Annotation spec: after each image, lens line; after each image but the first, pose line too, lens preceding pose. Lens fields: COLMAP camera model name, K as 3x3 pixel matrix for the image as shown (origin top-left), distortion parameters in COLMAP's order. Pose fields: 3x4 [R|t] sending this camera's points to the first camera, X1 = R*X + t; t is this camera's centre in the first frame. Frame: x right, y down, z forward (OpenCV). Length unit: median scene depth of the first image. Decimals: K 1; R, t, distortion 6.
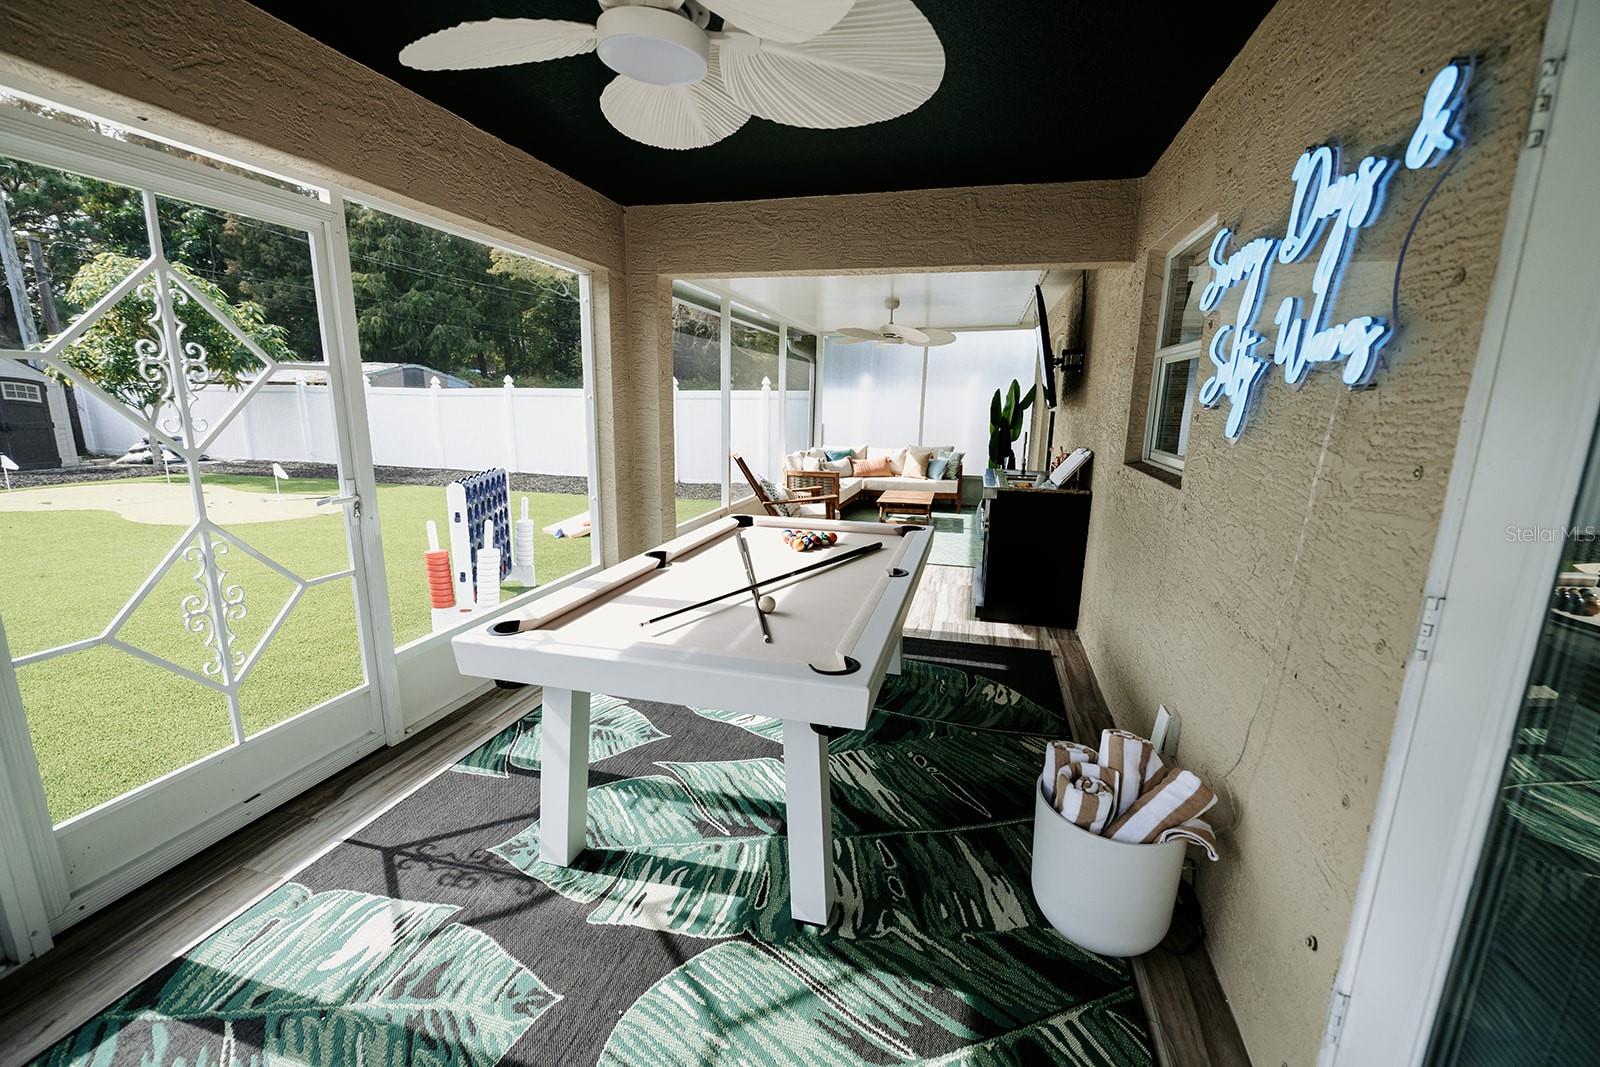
lens RADIAL K [[650.4, 0, 802.3], [0, 650.4, 529.1], [0, 0, 1]] dist [-0.004932, -0.000924]
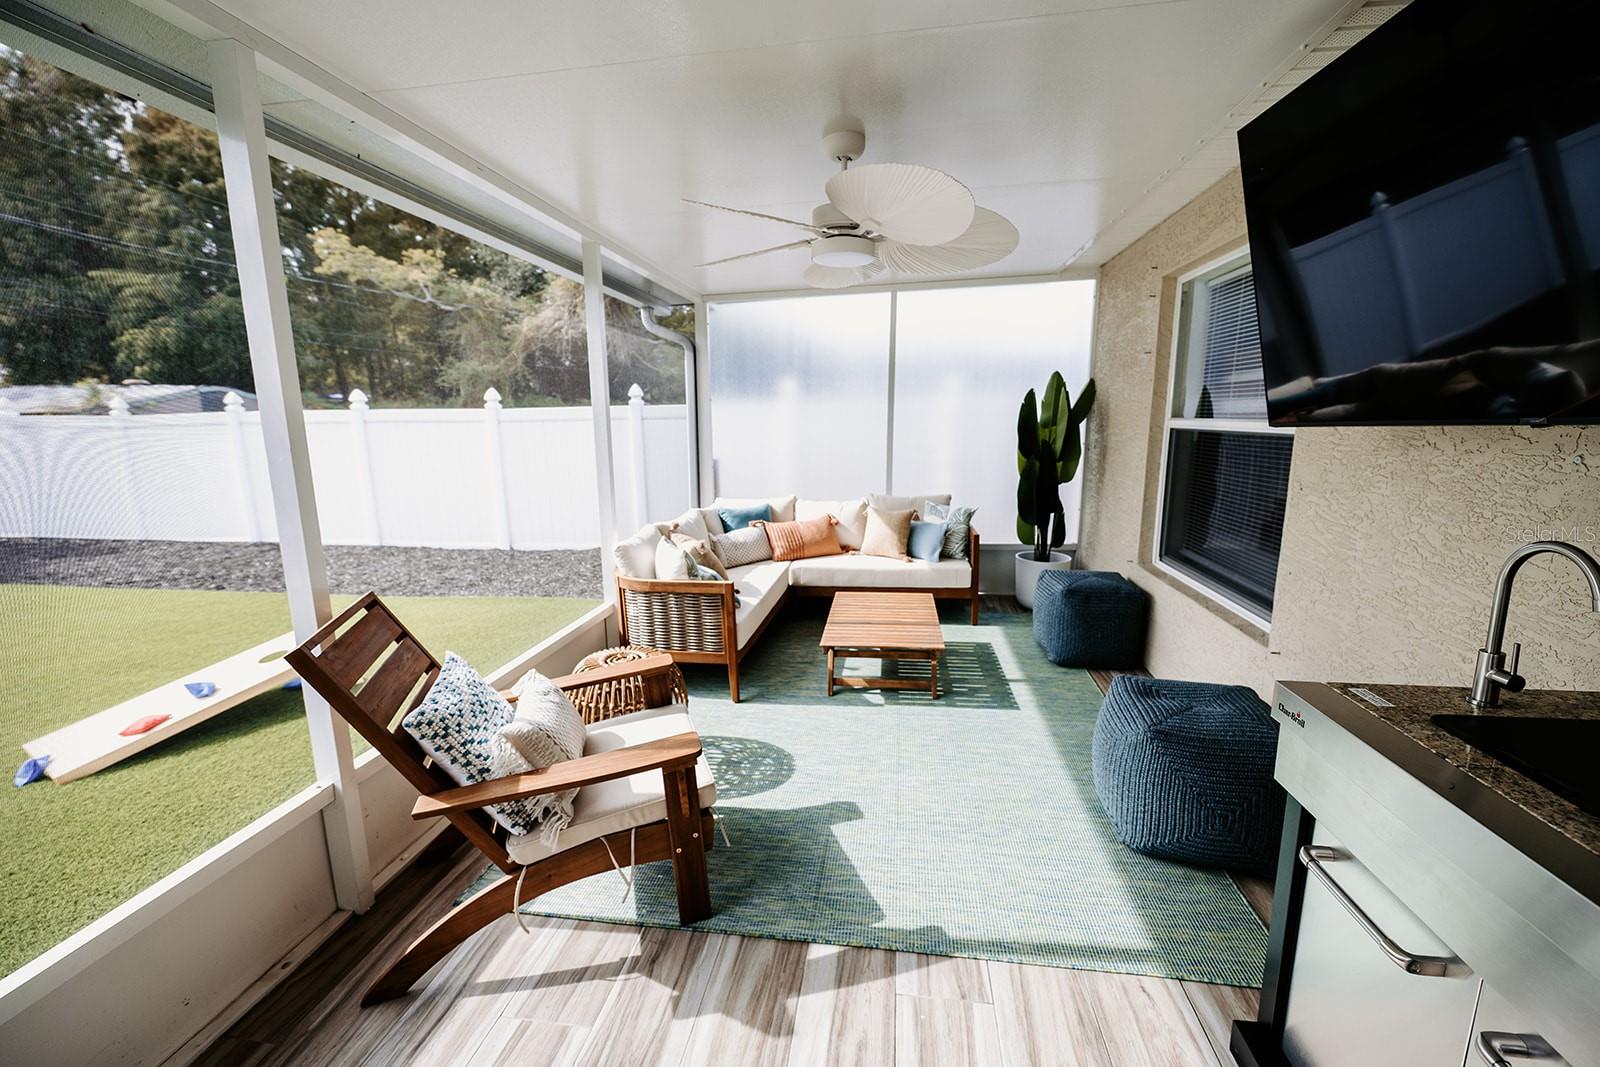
lens RADIAL K [[641.0, 0, 804.4], [0, 641.0, 530.6], [0, 0, 1]] dist [-0.005349, -0.000351]
pose [[0.992950, -0.045408, 0.109490, 0.195199], [0.047813, 0.998667, -0.019441, -0.374232], [-0.108461, 0.024539, 0.993798, 1.919637]]
